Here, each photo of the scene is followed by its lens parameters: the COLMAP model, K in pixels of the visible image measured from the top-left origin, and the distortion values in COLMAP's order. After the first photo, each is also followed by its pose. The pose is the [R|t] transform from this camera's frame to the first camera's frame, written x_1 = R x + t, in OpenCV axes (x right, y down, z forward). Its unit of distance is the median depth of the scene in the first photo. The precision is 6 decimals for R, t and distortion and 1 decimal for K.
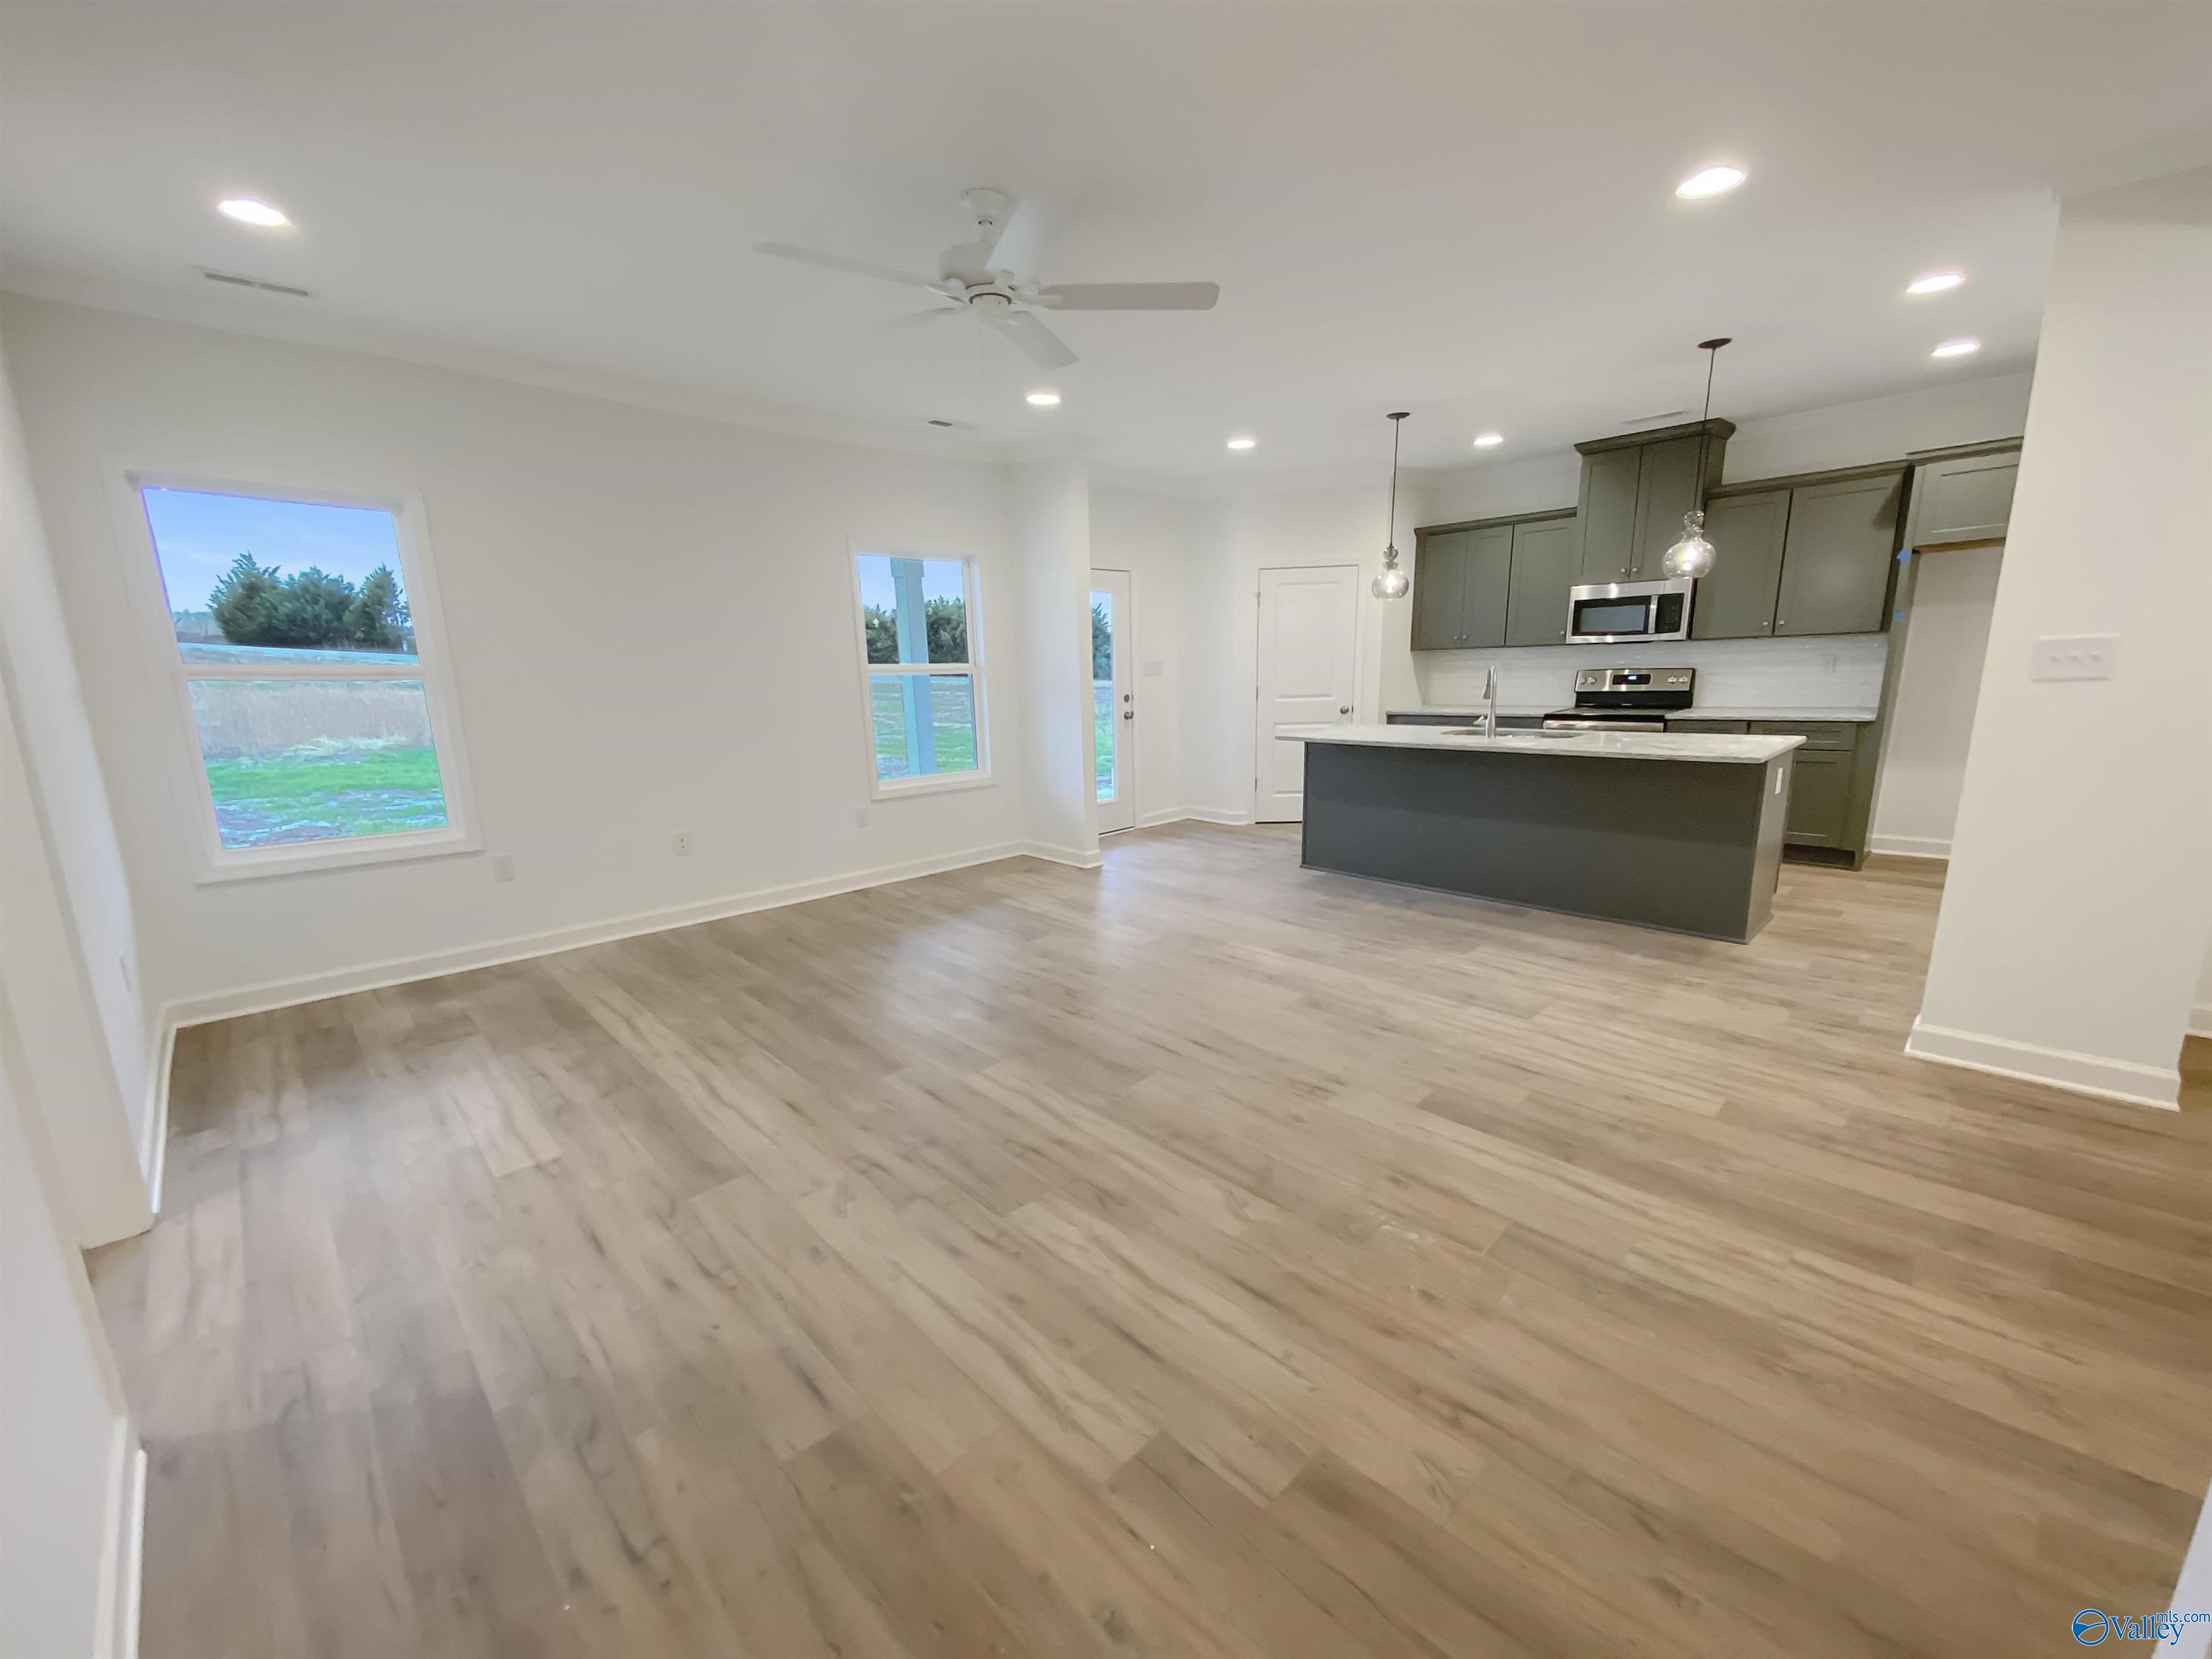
lens RADIAL K [[893.2, 0, 1126.4], [0, 893.2, 847.3], [0, 0, 1]] dist [0.012661, -0.009188]
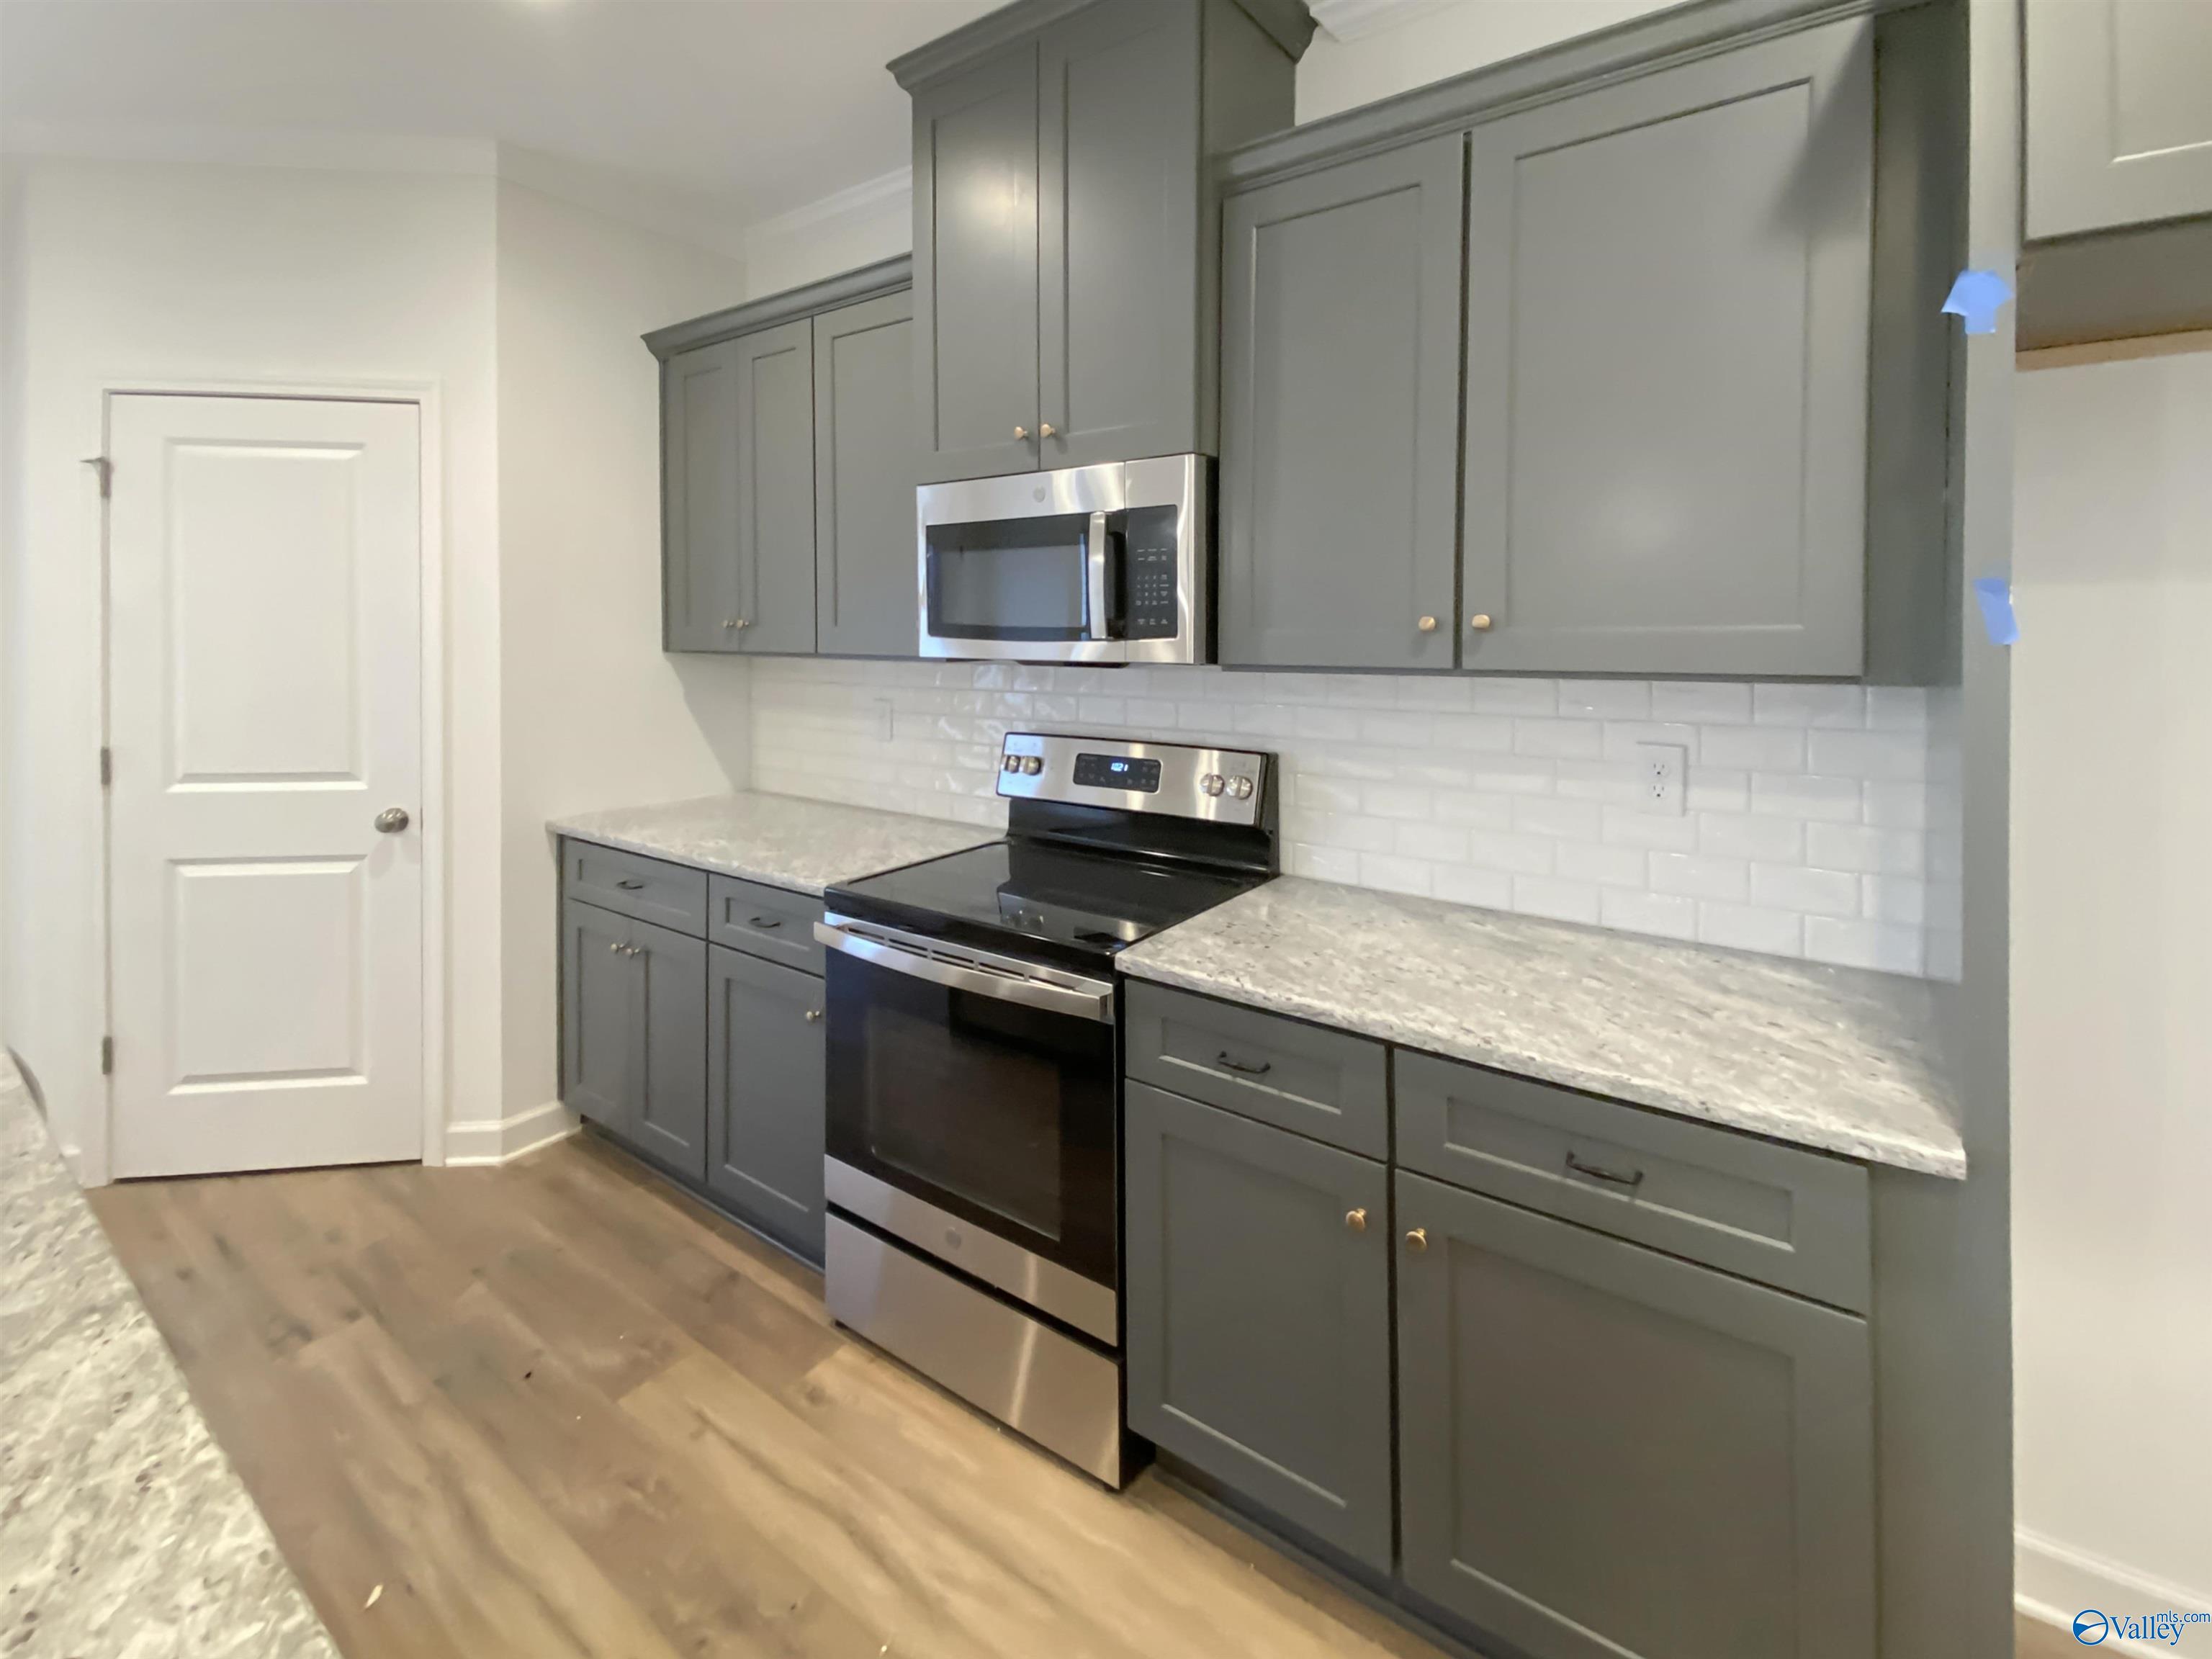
lens RADIAL K [[957.8, 0, 1150.2], [0, 957.8, 660.3], [0, 0, 1]] dist [0.013863, -0.000356]
pose [[0.985001, 0.013828, 0.171995, 0.763874], [0.020020, 0.980893, -0.193514, -0.241529], [-0.171385, 0.194055, 0.965904, 0.984128]]
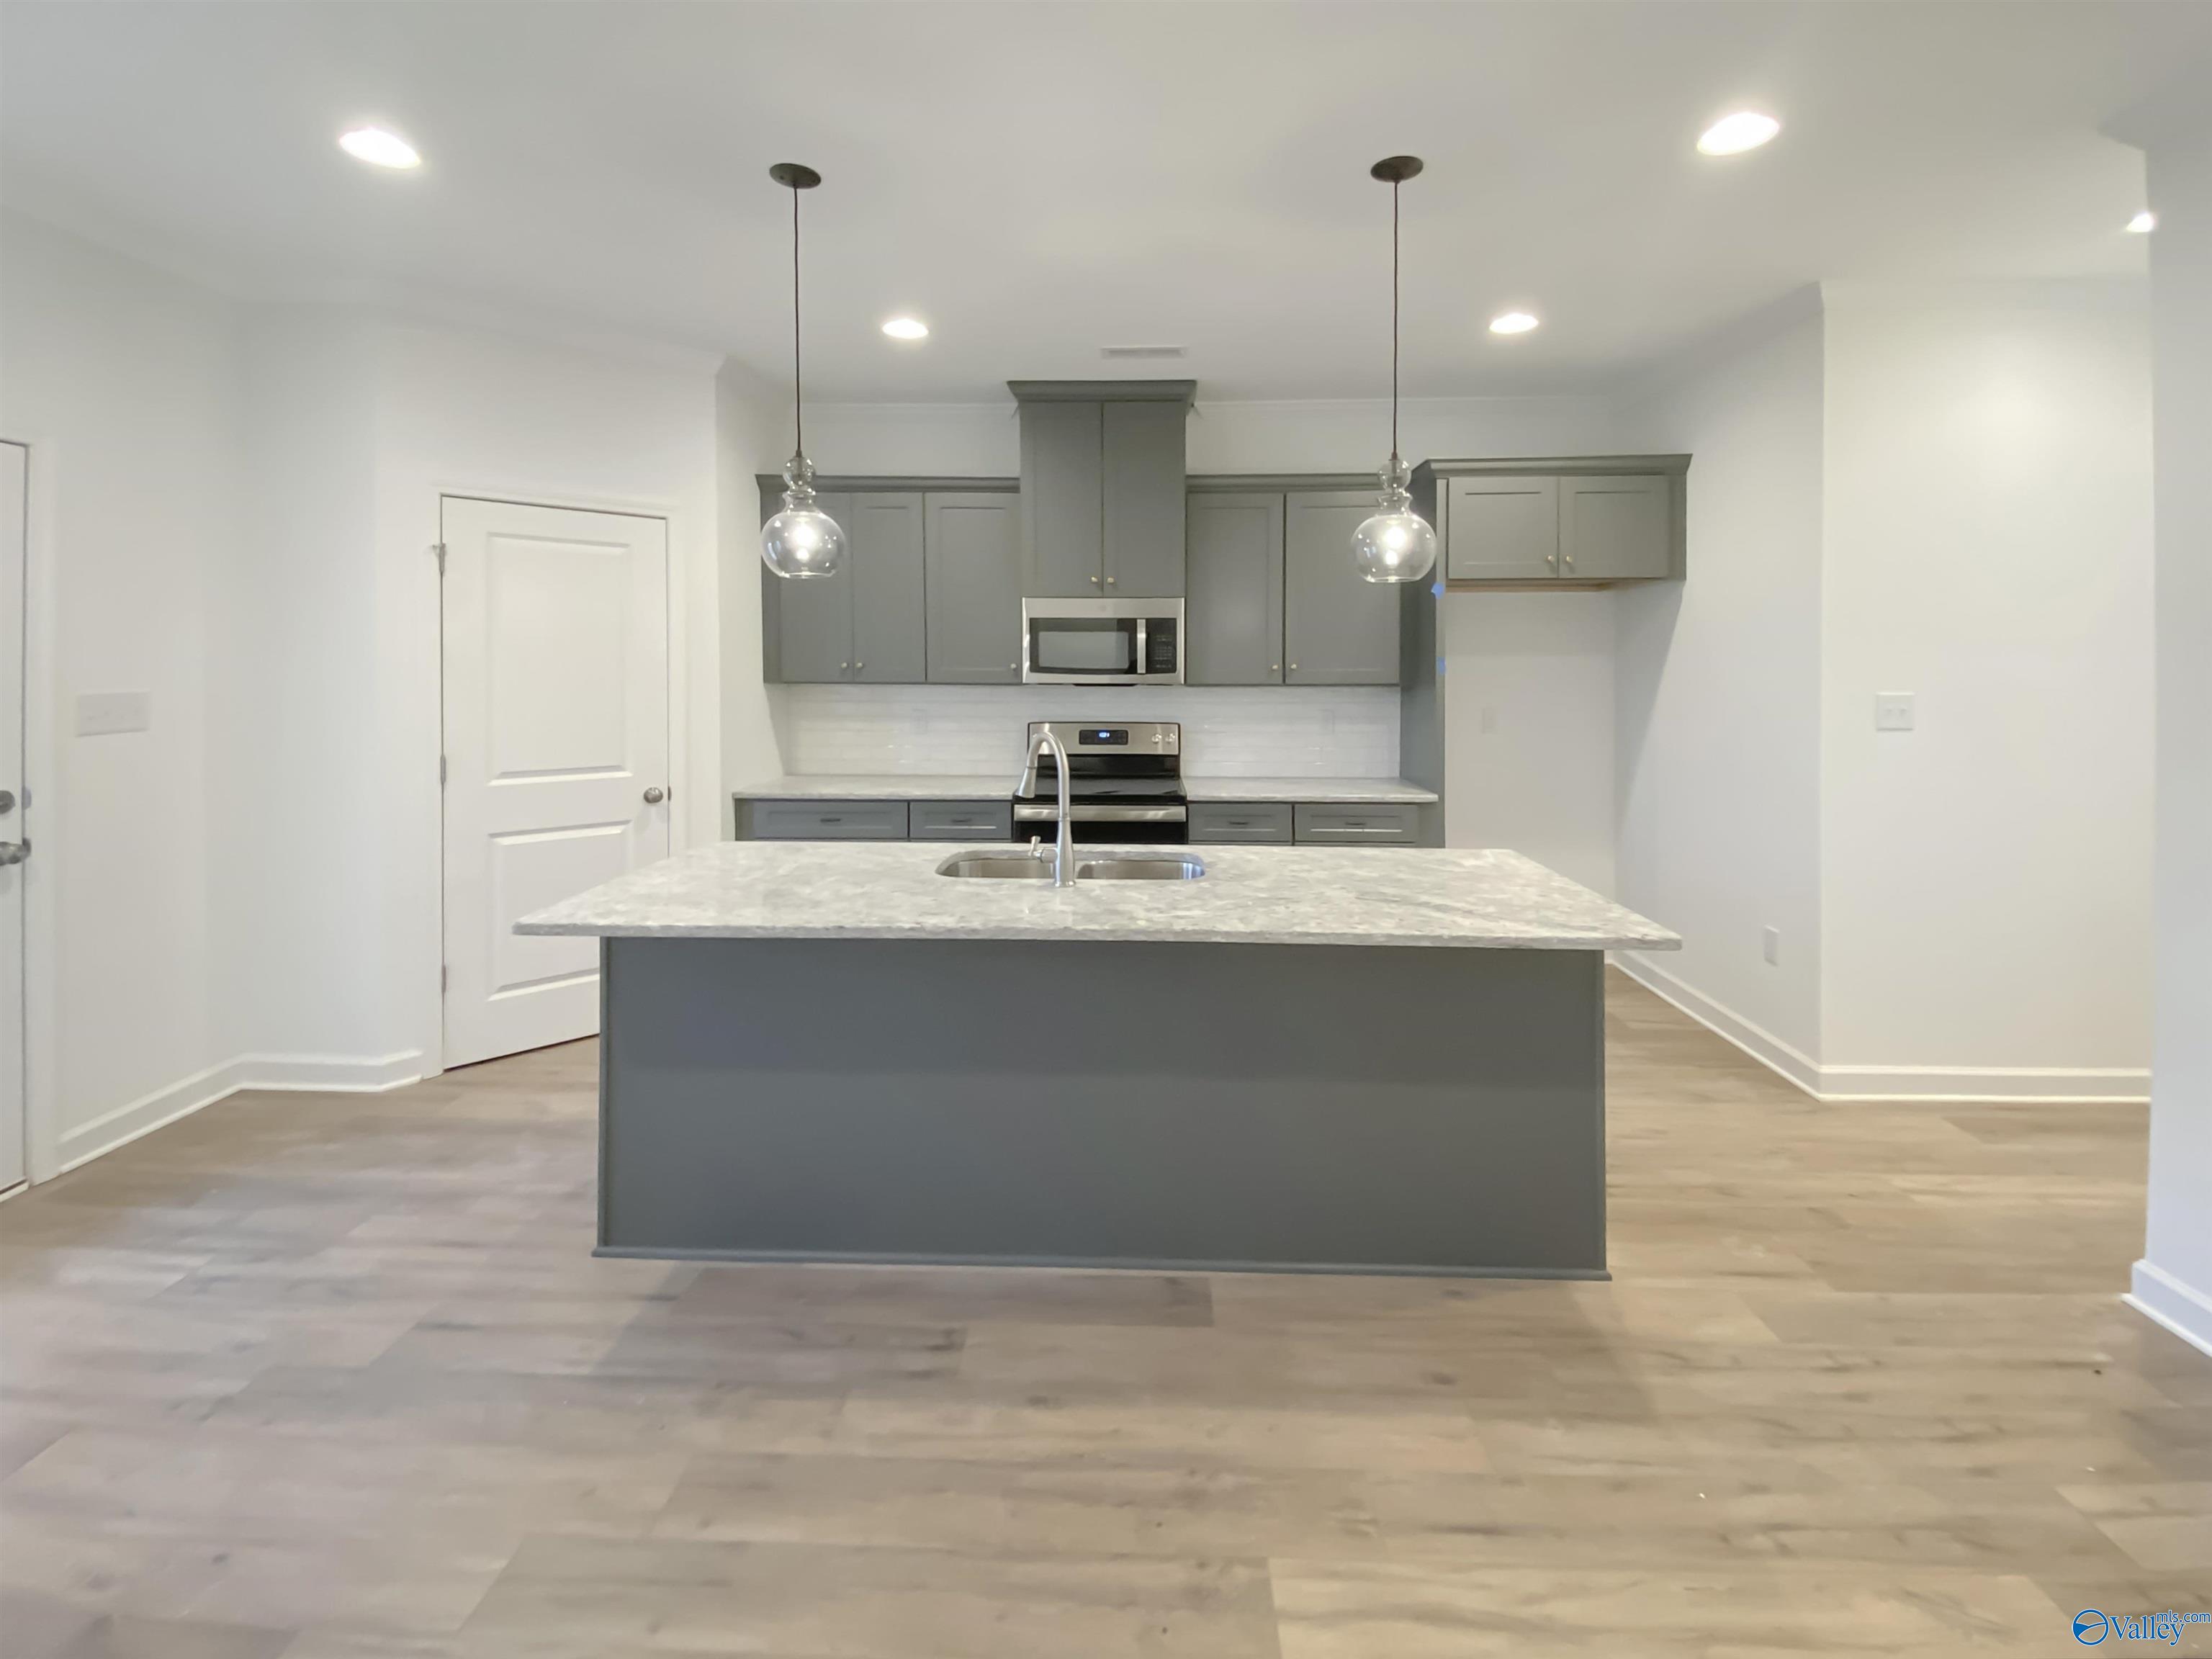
lens RADIAL K [[963.5, 0, 1114.9], [0, 963.5, 704.0], [0, 0, 1]] dist [0.019589, -0.001680]
pose [[0.728352, -0.008830, 0.685146, 0.098411], [0.138243, 0.981248, -0.134315, -0.171862], [-0.671113, 0.192545, 0.715915, 0.704822]]
